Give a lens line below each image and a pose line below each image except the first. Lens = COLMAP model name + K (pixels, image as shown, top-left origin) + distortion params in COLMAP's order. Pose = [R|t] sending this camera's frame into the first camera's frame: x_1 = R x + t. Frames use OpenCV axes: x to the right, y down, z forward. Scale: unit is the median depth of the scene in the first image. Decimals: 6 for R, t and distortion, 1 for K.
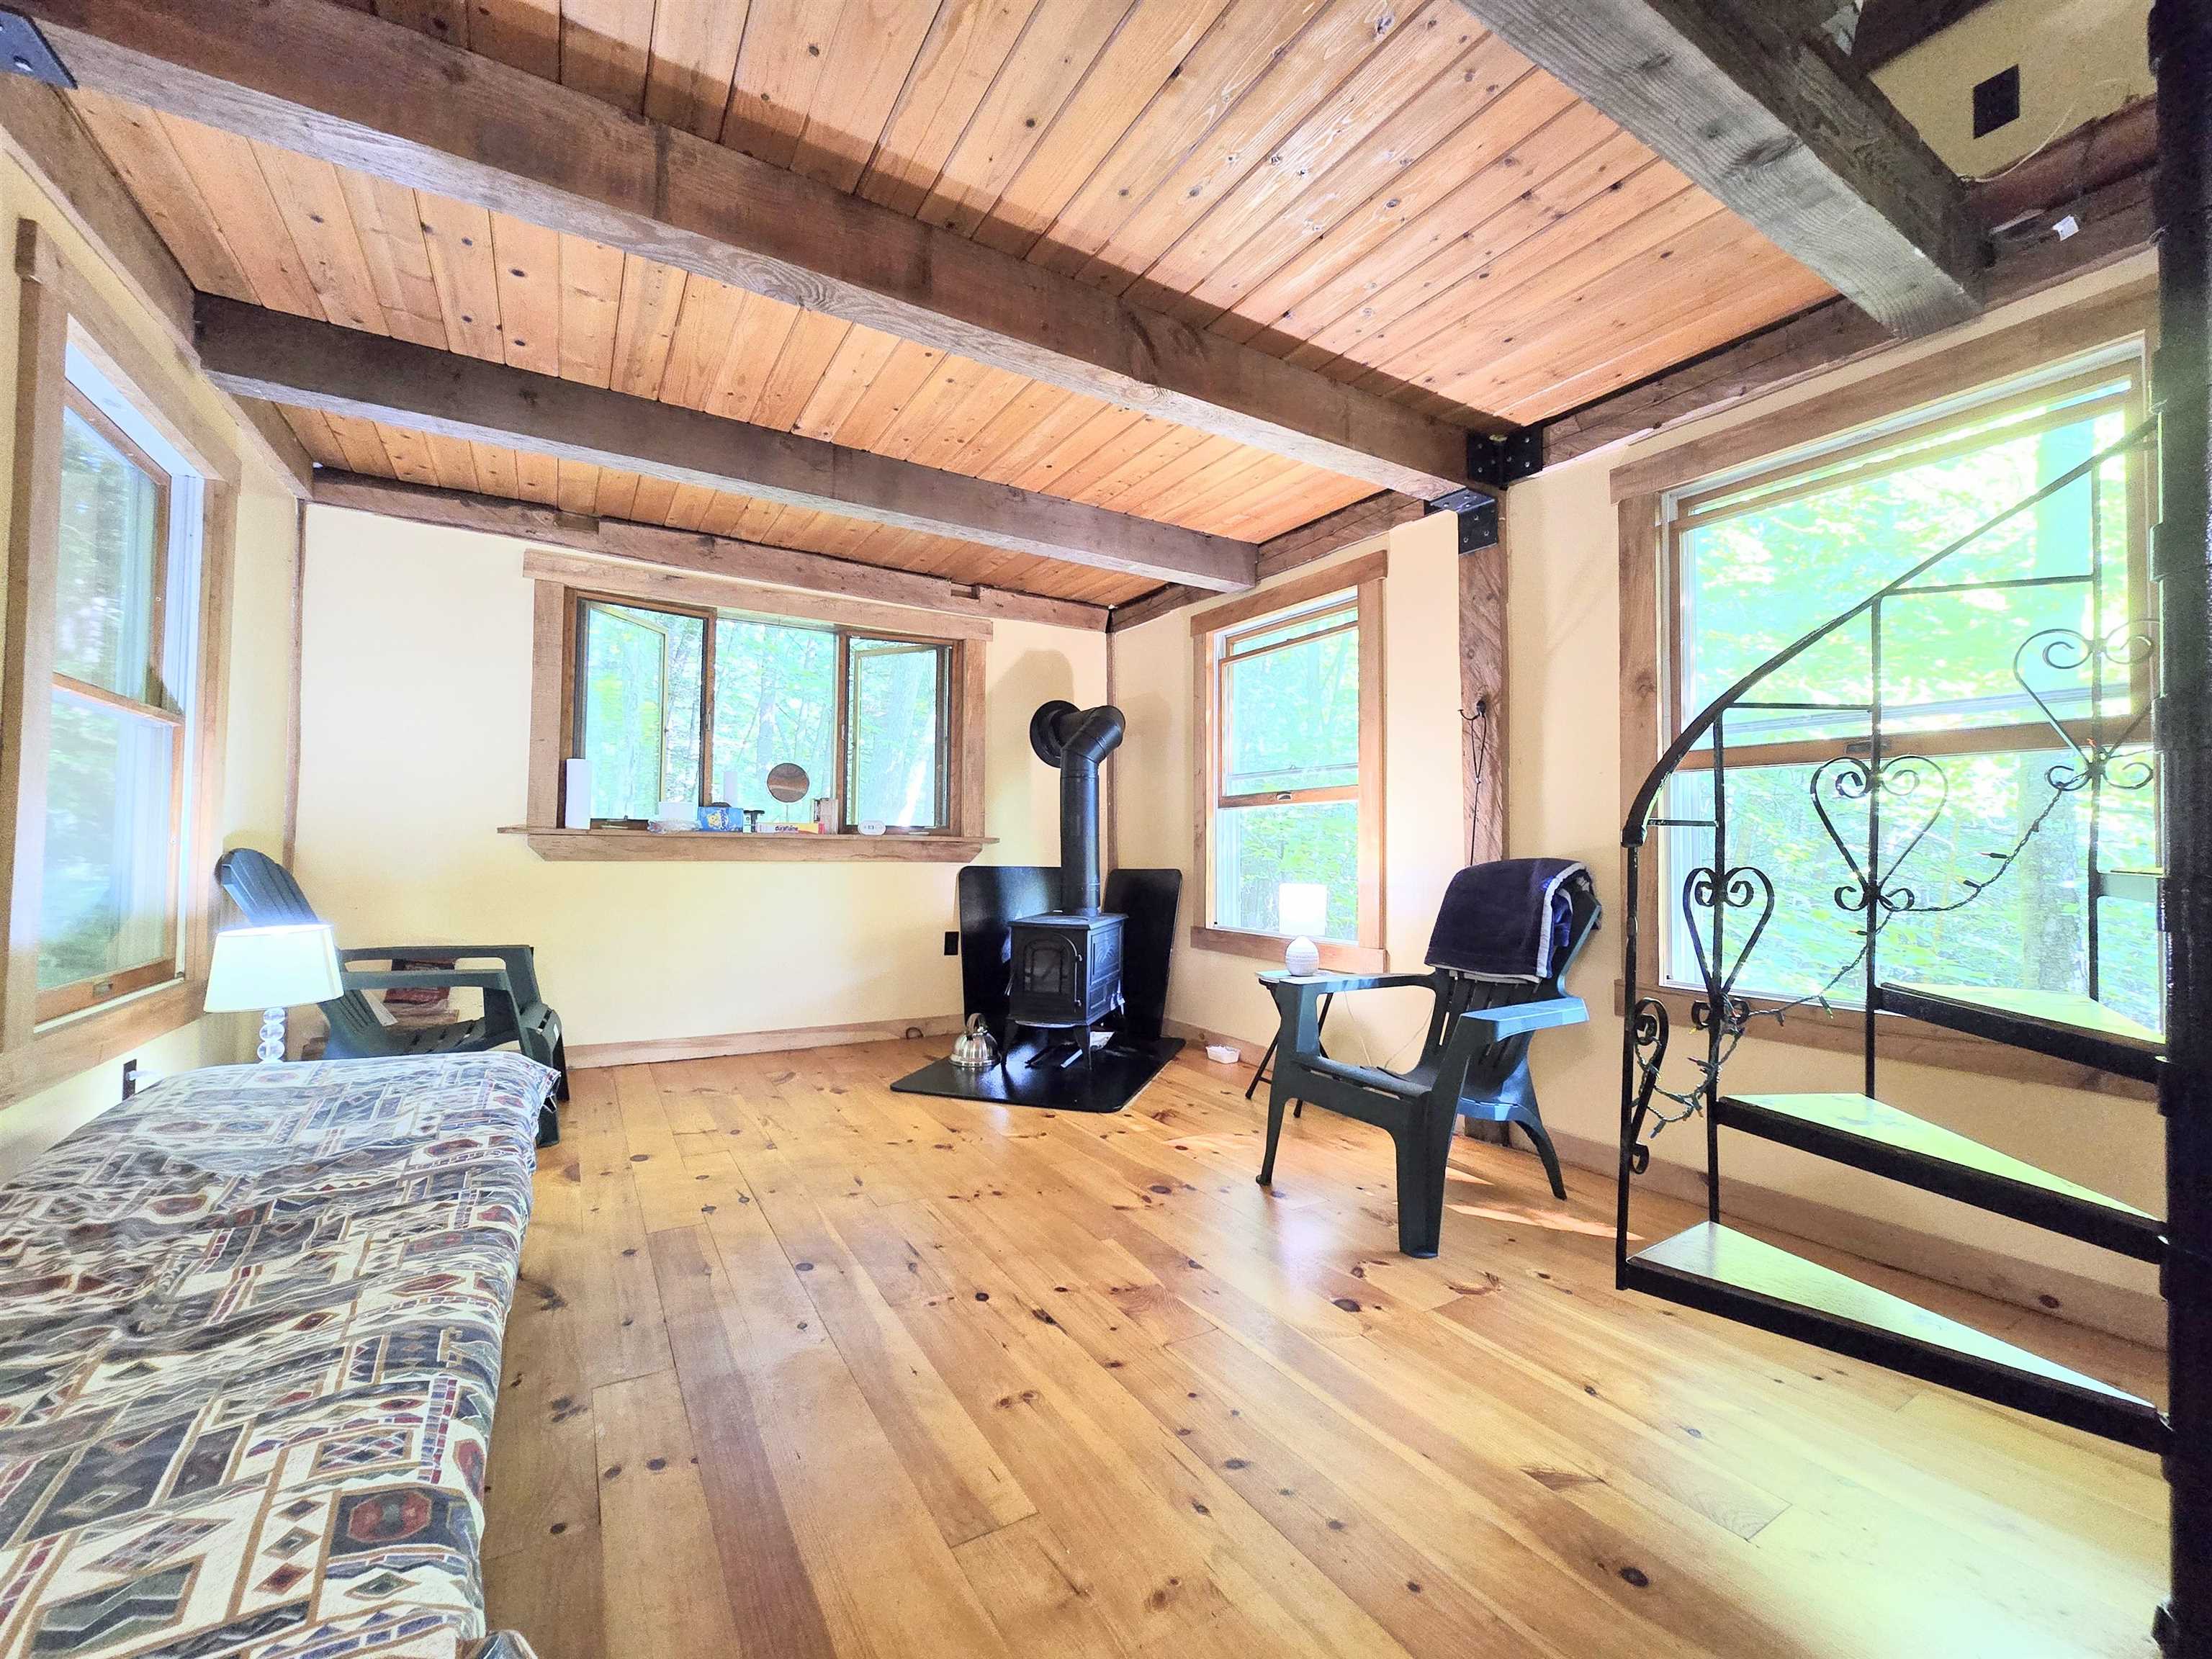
lens RADIAL K [[904.5, 0, 1106.4], [0, 904.5, 820.7], [0, 0, 1]] dist [-0.003722, -0.000125]
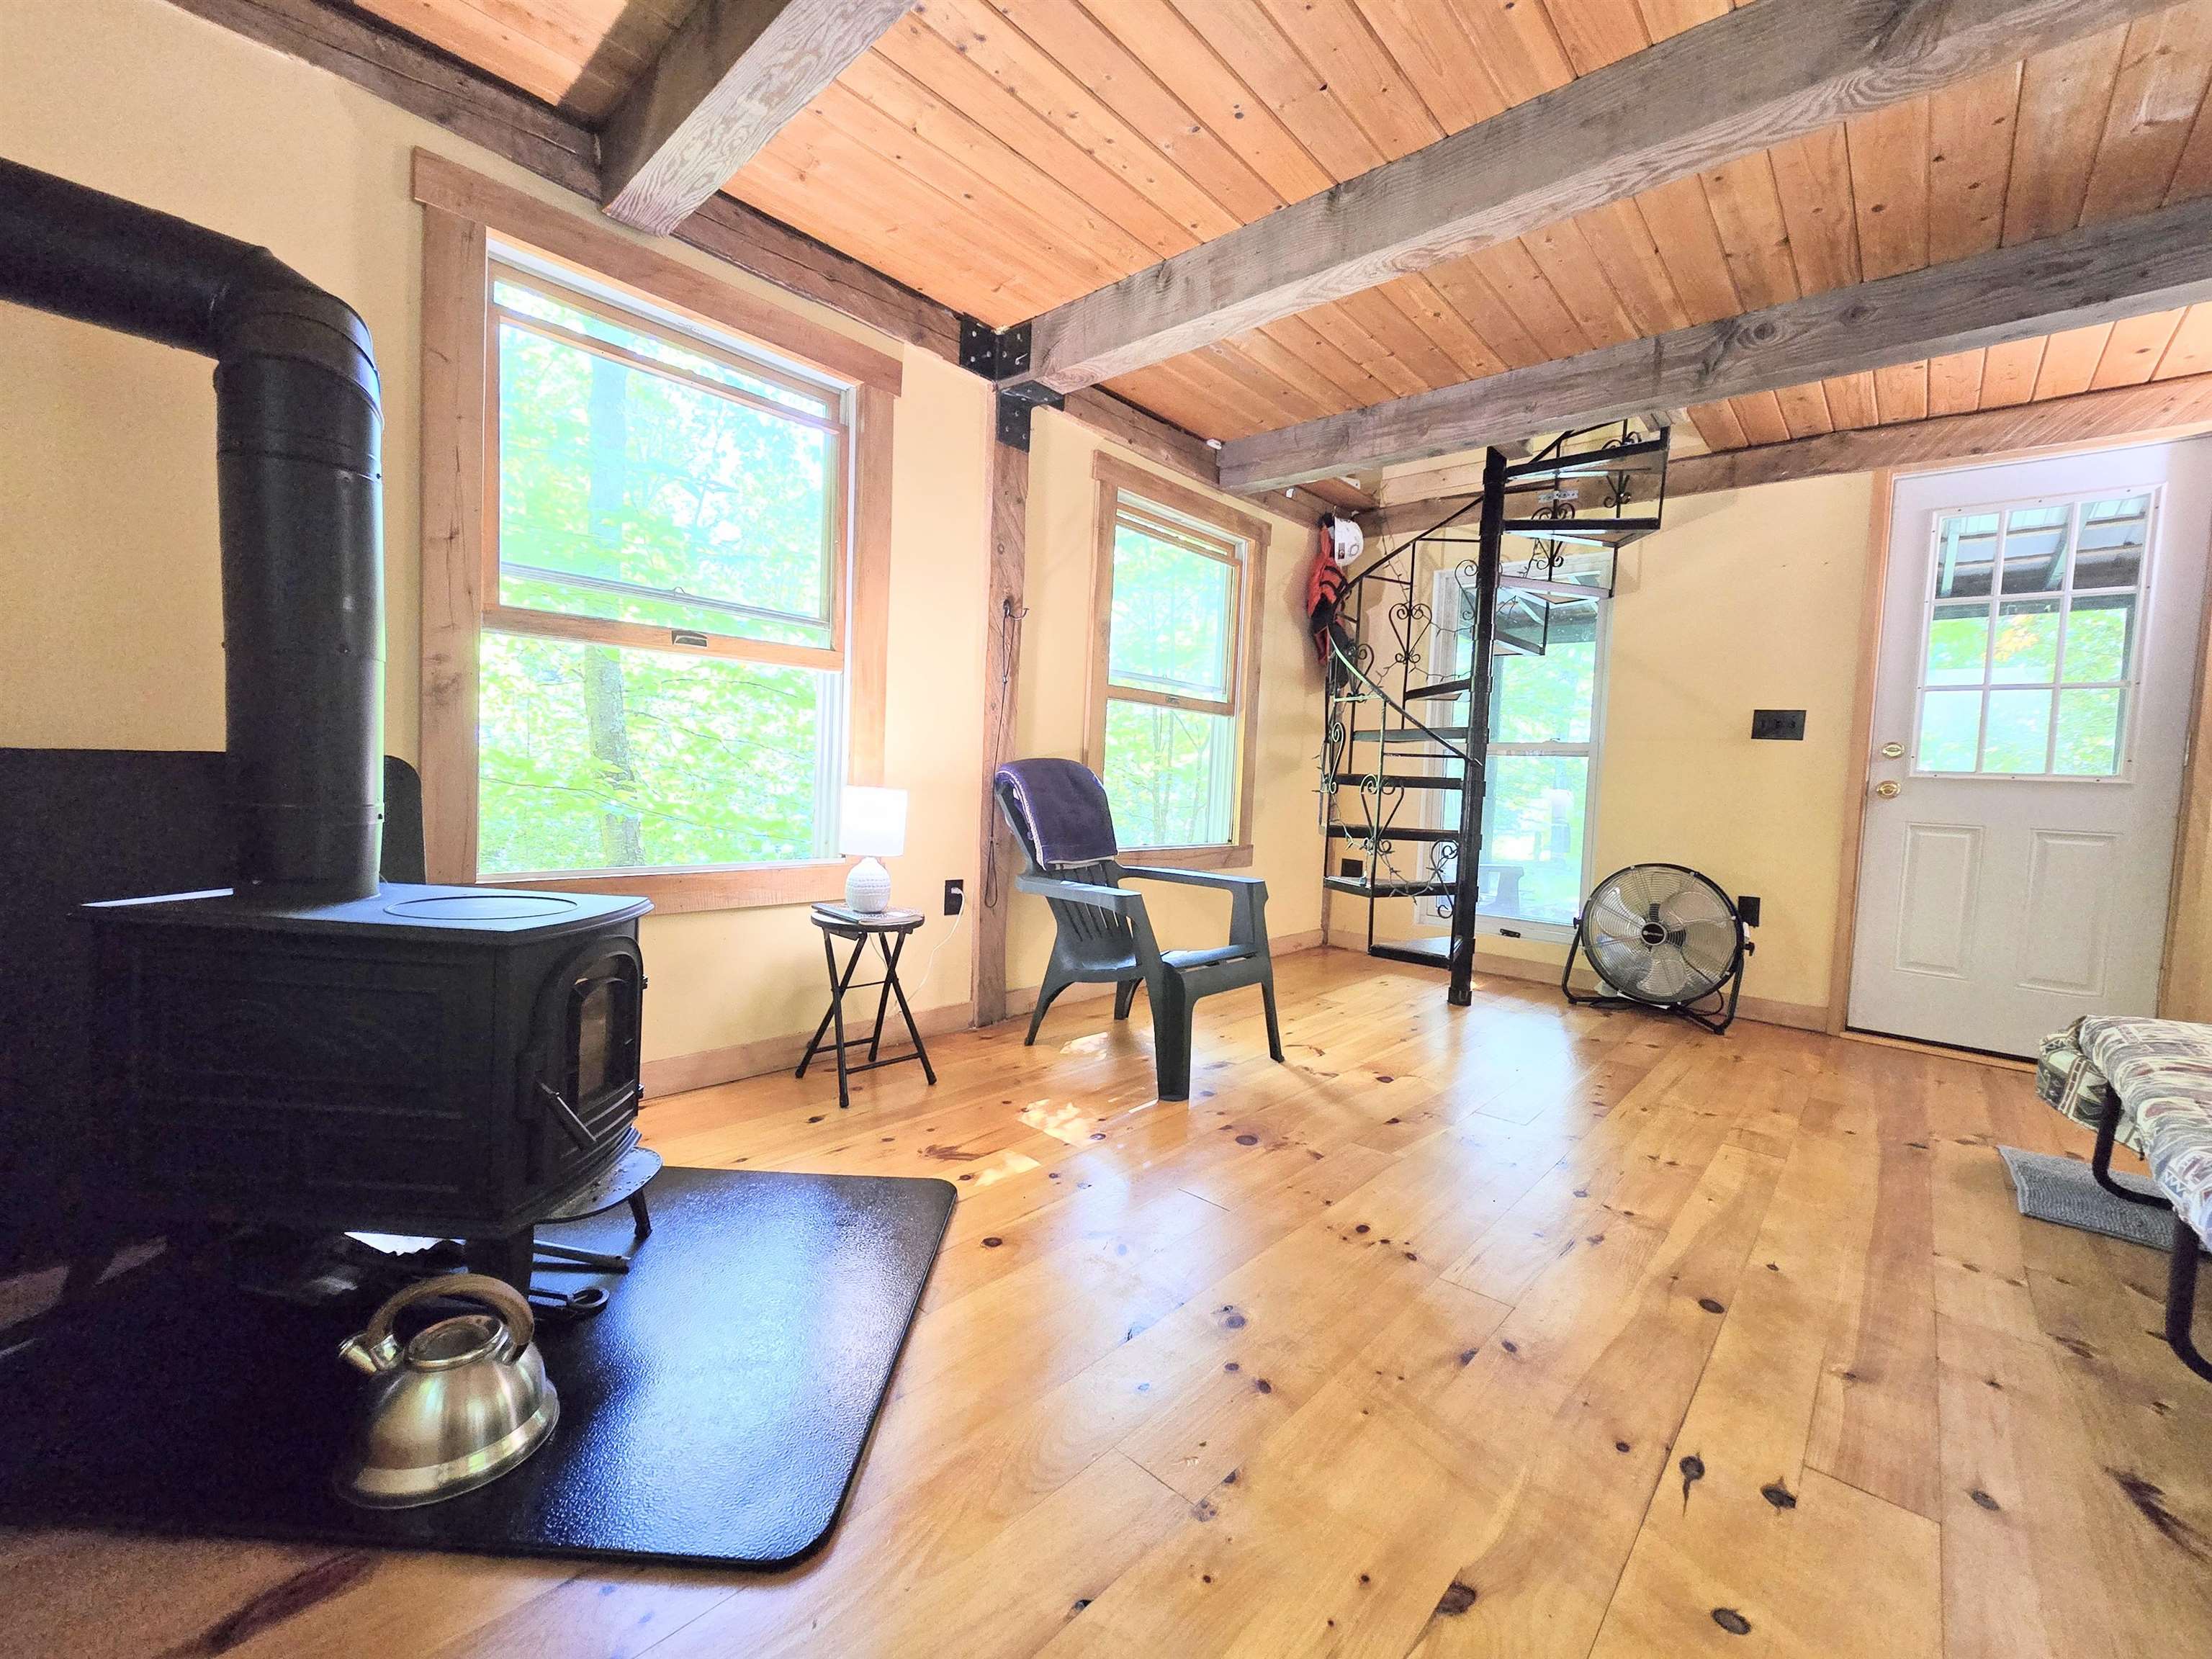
lens RADIAL K [[904.5, 0, 1106.4], [0, 904.5, 820.7], [0, 0, 1]] dist [-0.003722, -0.000125]
pose [[-0.283527, -0.067860, 0.956560, -0.479343], [-0.076141, 0.995937, 0.048085, 0.044516], [-0.955937, -0.059200, -0.287542, 0.929968]]
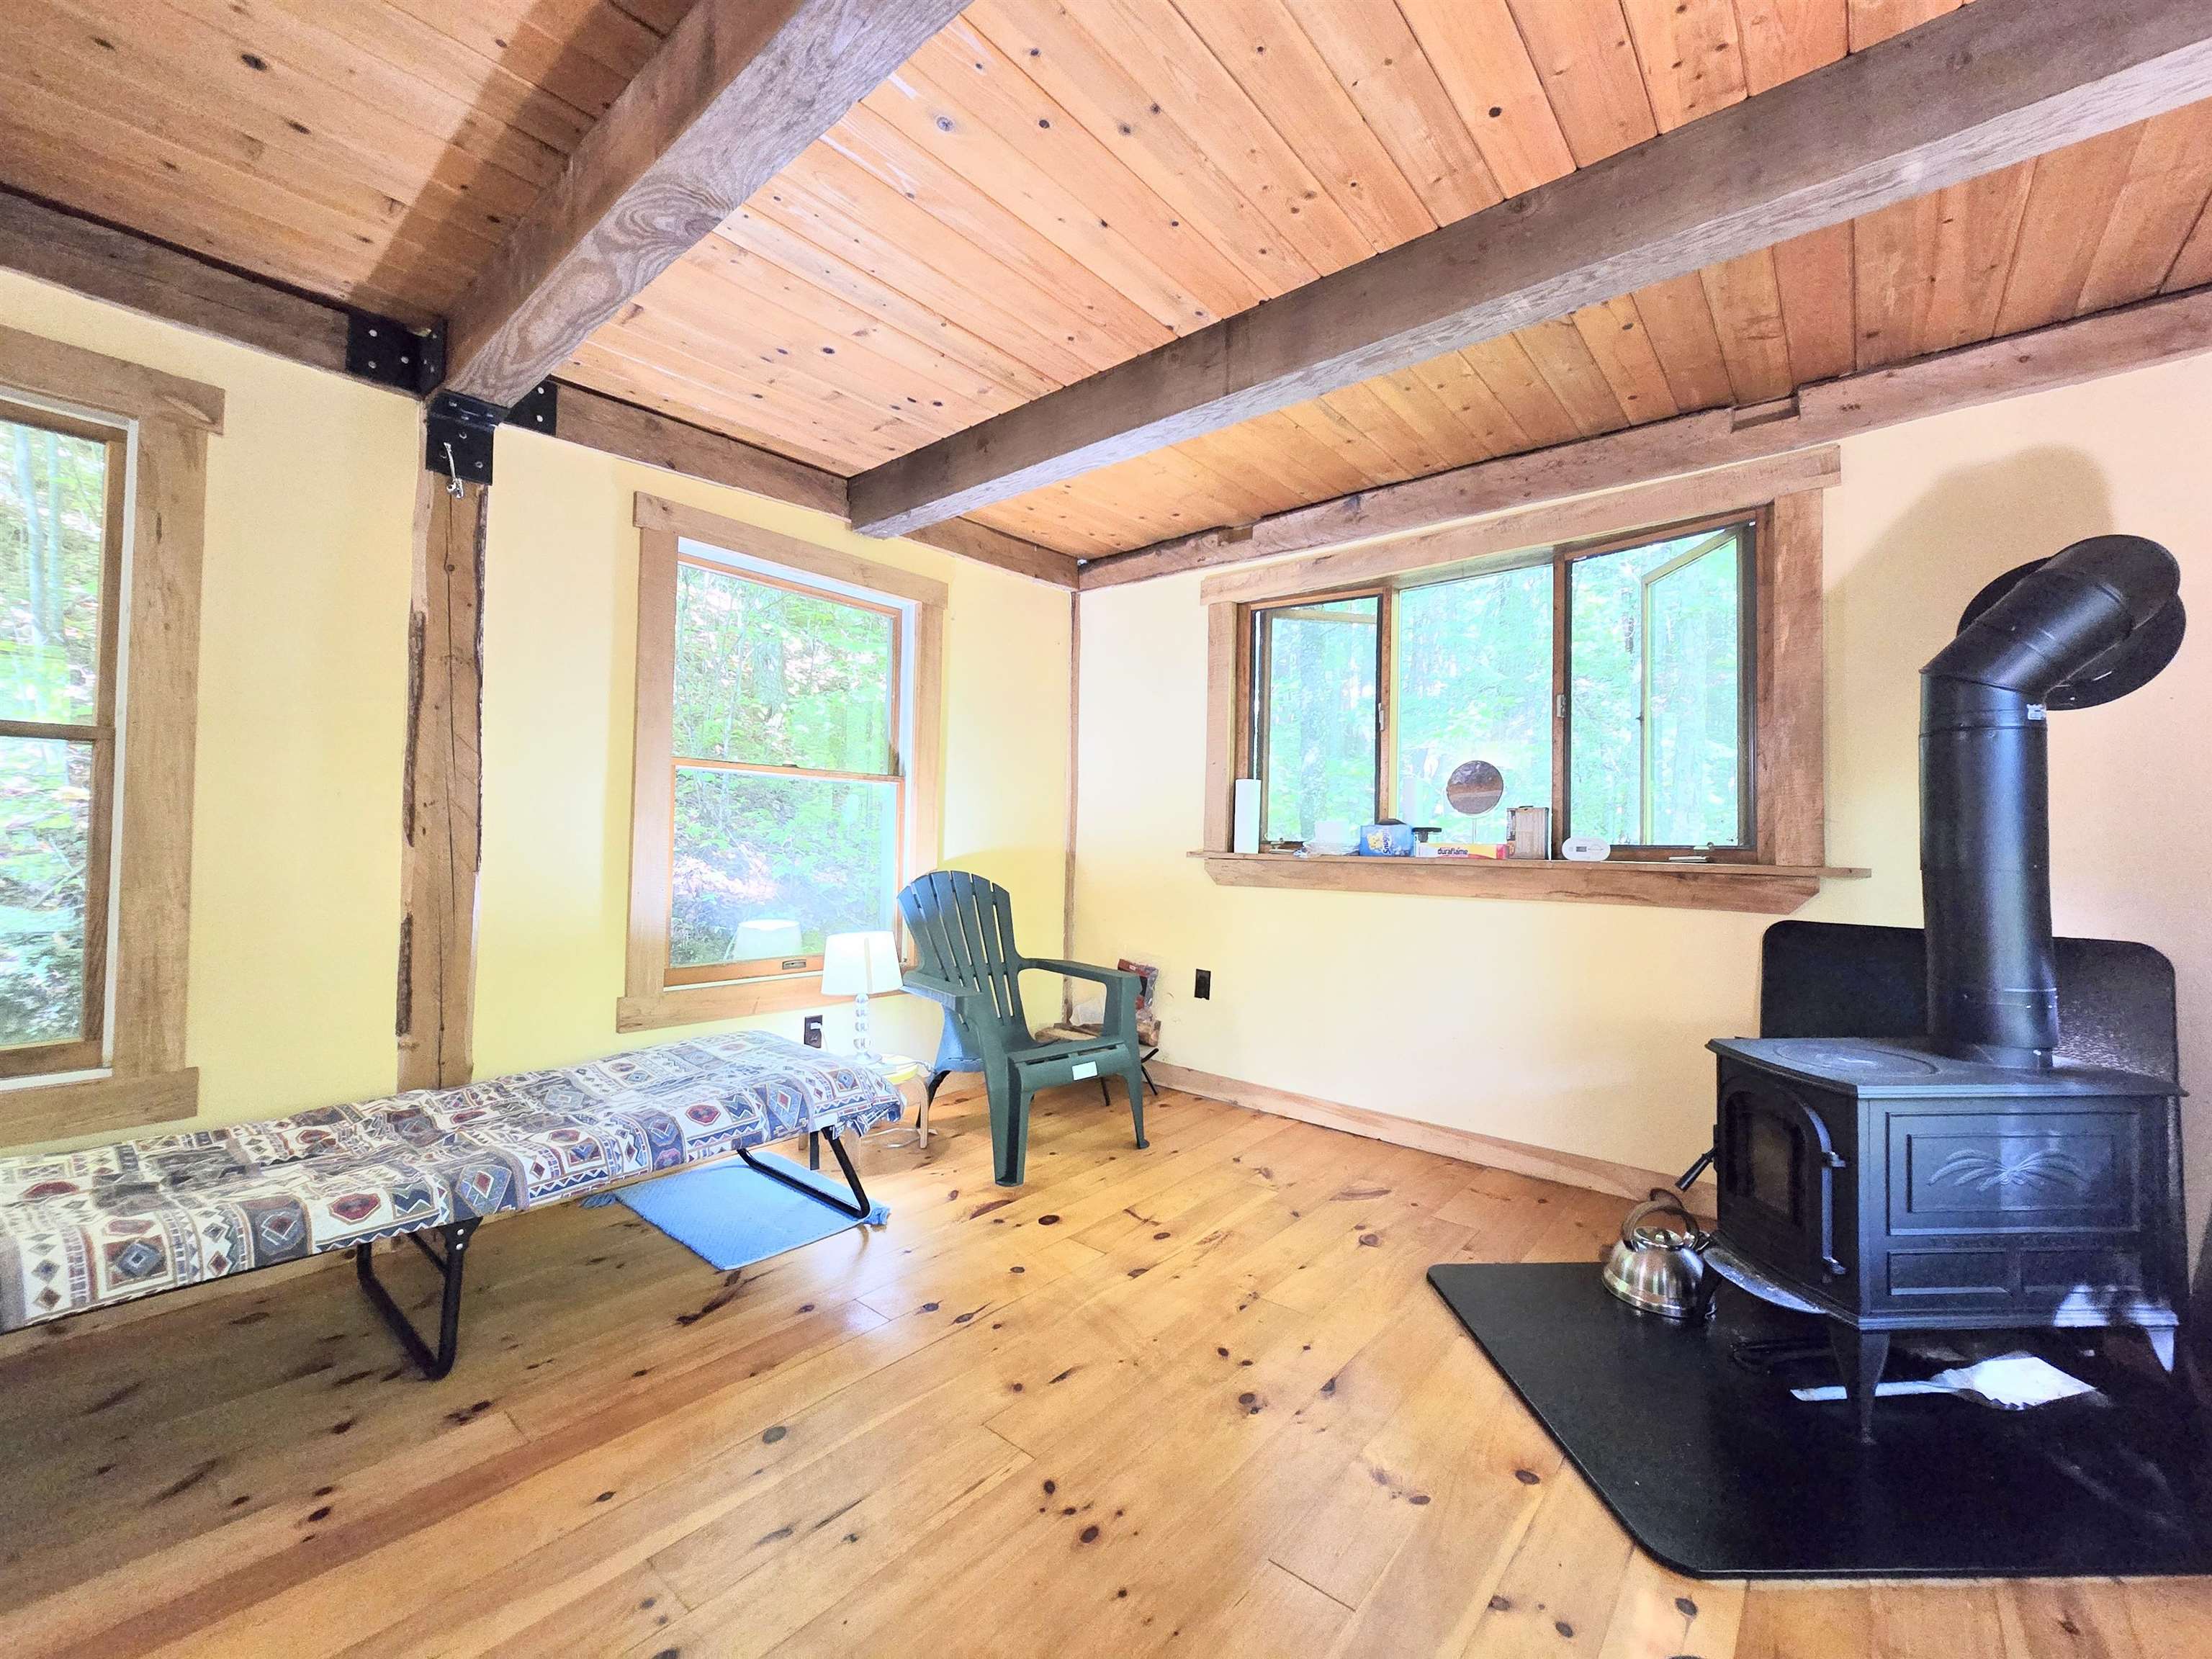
lens RADIAL K [[904.5, 0, 1106.4], [0, 904.5, 820.7], [0, 0, 1]] dist [-0.003722, -0.000125]
pose [[0.321272, -0.029421, -0.946530, 0.270166], [0.019974, 0.999505, -0.024288, -0.004460], [0.946776, -0.011103, 0.321701, 0.547964]]
